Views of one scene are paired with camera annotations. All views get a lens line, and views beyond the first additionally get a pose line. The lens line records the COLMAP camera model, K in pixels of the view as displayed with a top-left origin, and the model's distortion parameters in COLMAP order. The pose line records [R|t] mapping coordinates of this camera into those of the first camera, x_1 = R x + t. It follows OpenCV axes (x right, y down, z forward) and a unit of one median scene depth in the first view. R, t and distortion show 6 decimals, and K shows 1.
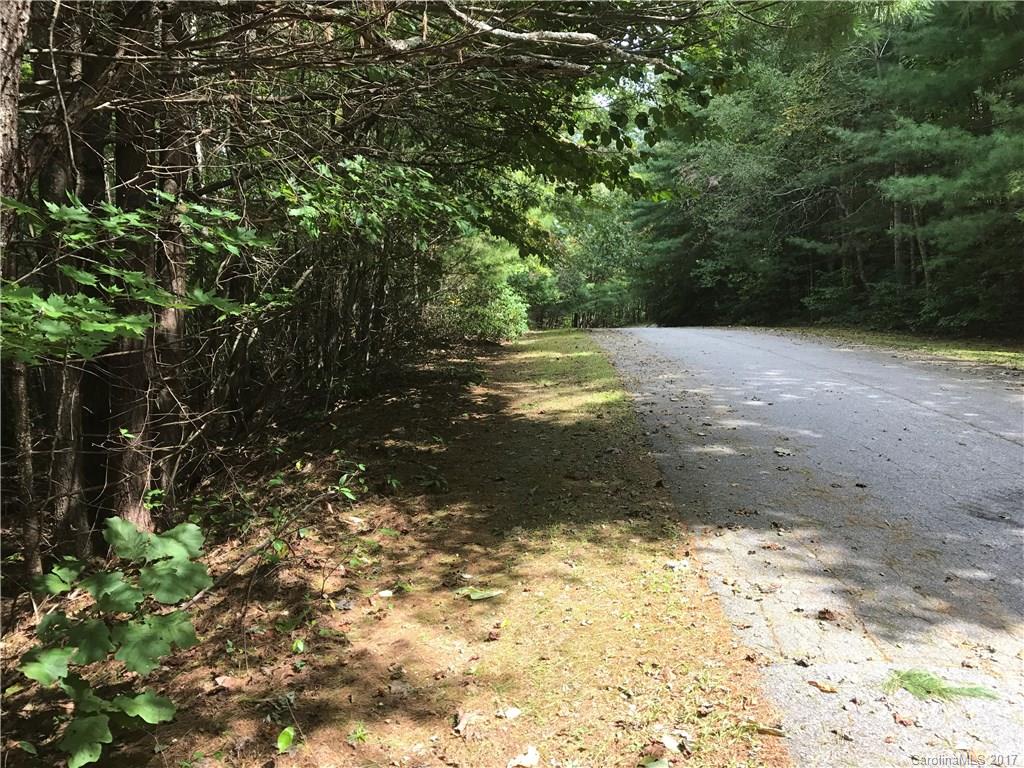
lens RADIAL K [[869.1, 0, 512.4], [0, 869.1, 362.1], [0, 0, 1]] dist [0.051808, -0.058585]
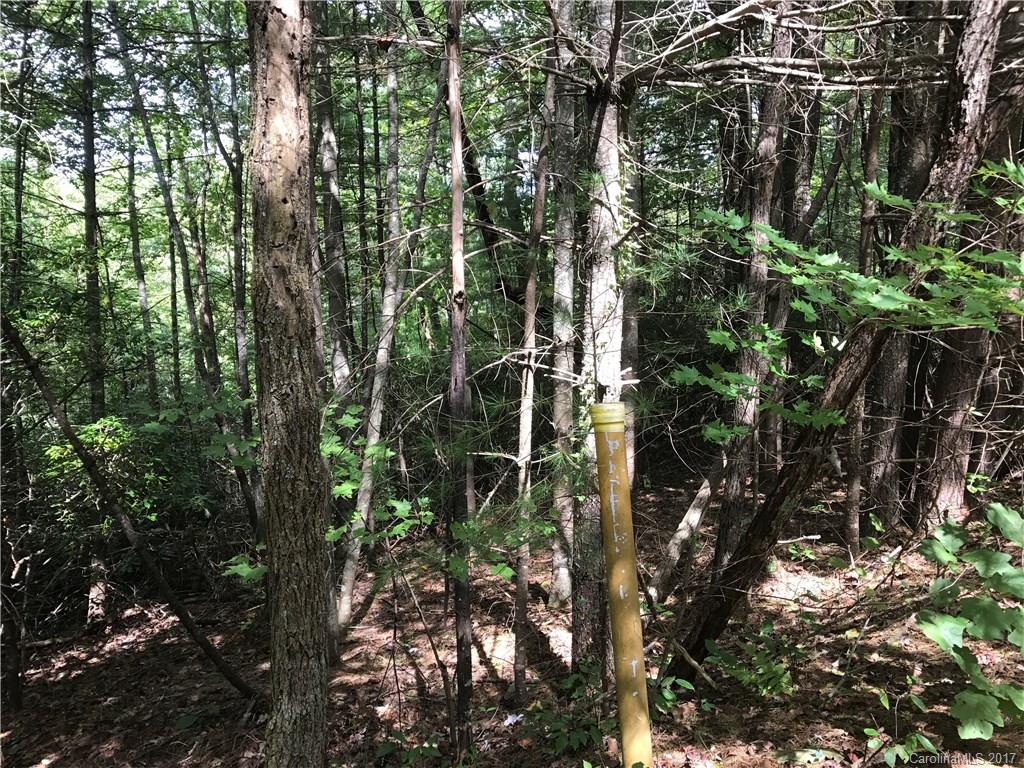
lens RADIAL K [[869.1, 0, 512.4], [0, 869.1, 362.1], [0, 0, 1]] dist [0.051808, -0.058585]
pose [[0.670927, 0.097148, -0.735132, -0.160197], [-0.076035, 0.995168, 0.062118, 0.013864], [0.737615, 0.014219, 0.675072, -0.054160]]
